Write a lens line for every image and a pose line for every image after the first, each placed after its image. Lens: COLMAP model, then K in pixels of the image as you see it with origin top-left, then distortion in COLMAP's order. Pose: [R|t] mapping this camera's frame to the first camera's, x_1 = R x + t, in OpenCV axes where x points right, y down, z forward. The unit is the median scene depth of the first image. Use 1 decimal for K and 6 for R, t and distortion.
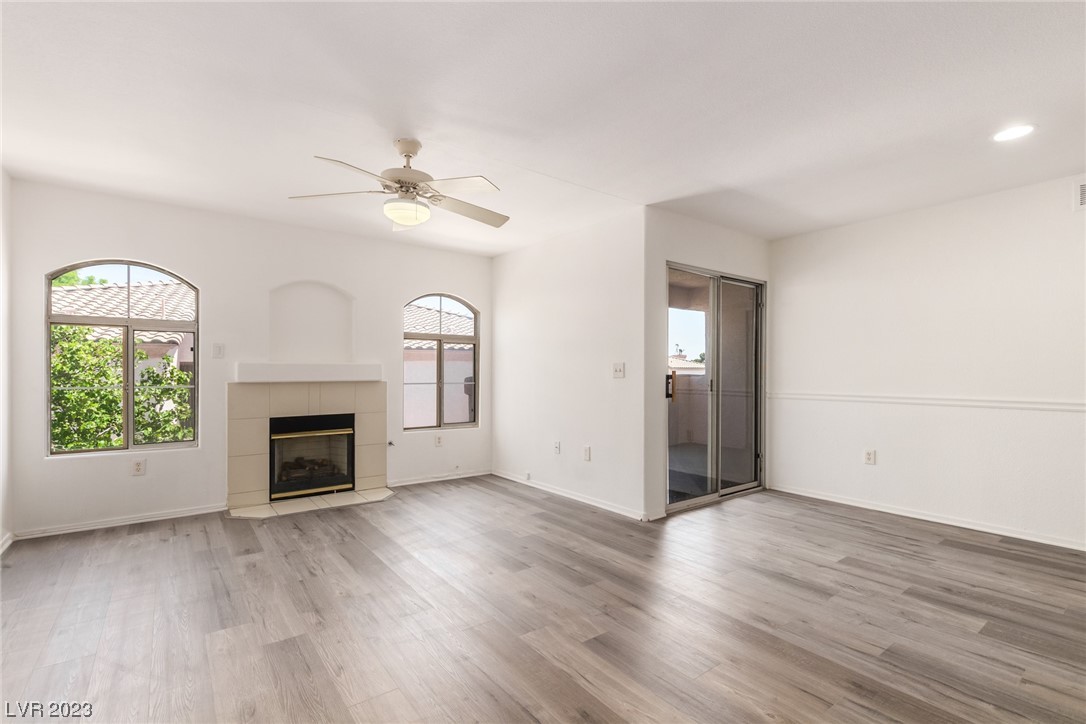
lens RADIAL K [[499.5, 0, 544.5], [0, 499.5, 366.2], [0, 0, 1]] dist [0.001667, -0.000476]
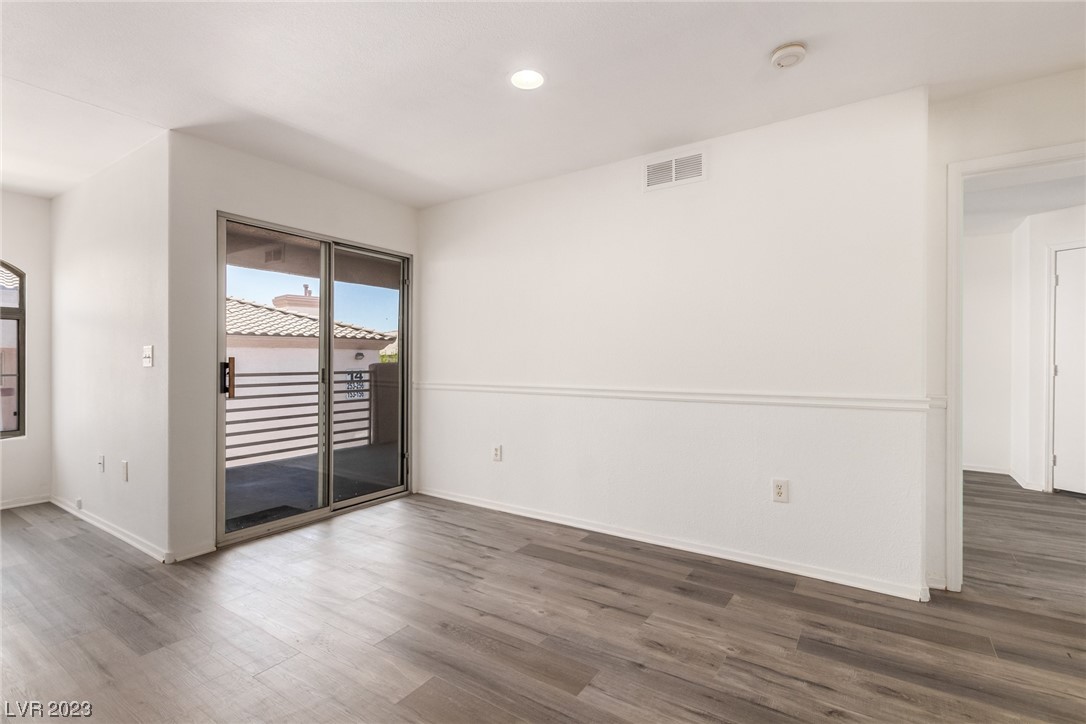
lens RADIAL K [[502.1, 0, 549.4], [0, 502.1, 359.4], [0, 0, 1]] dist [0.003607, -0.000337]
pose [[0.942936, -0.000504, 0.332974, 0.475627], [-0.002915, 0.999948, 0.009766, 0.003733], [-0.332962, -0.010180, 0.942885, 0.121973]]
